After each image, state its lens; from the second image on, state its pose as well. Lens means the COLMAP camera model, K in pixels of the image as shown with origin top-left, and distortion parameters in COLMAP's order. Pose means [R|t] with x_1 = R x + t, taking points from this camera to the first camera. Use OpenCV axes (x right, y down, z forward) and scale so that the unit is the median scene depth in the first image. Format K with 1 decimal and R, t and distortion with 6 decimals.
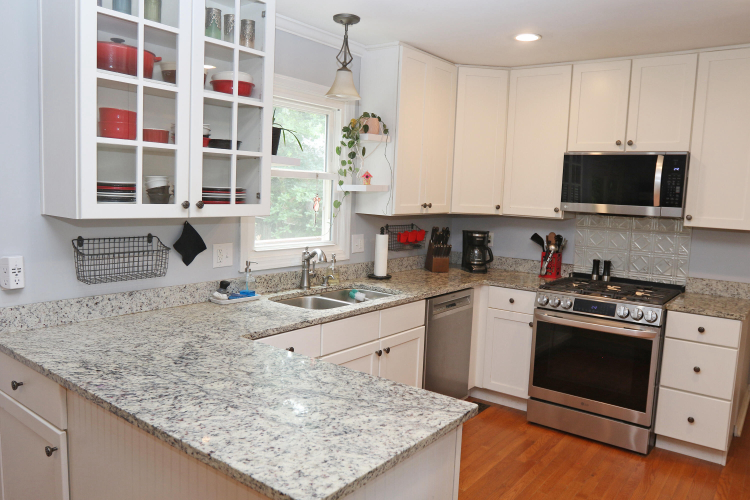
lens RADIAL K [[559.0, 0, 375.0], [0, 559.0, 250.0], [0, 0, 1]] dist [-0.074861, 0.050592]
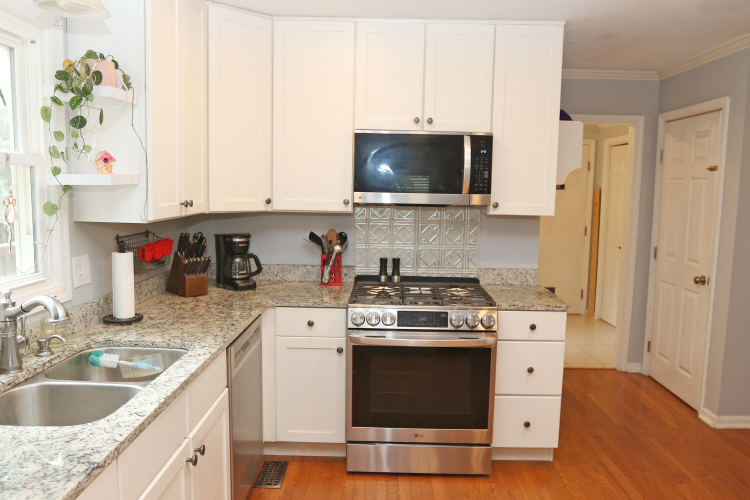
lens RADIAL K [[559.0, 0, 375.0], [0, 559.0, 250.0], [0, 0, 1]] dist [-0.074861, 0.050592]
pose [[0.803616, -0.088469, 0.588535, -0.139977], [0.076860, 0.996036, 0.044775, -0.041167], [-0.590164, 0.009253, 0.807231, 0.368624]]
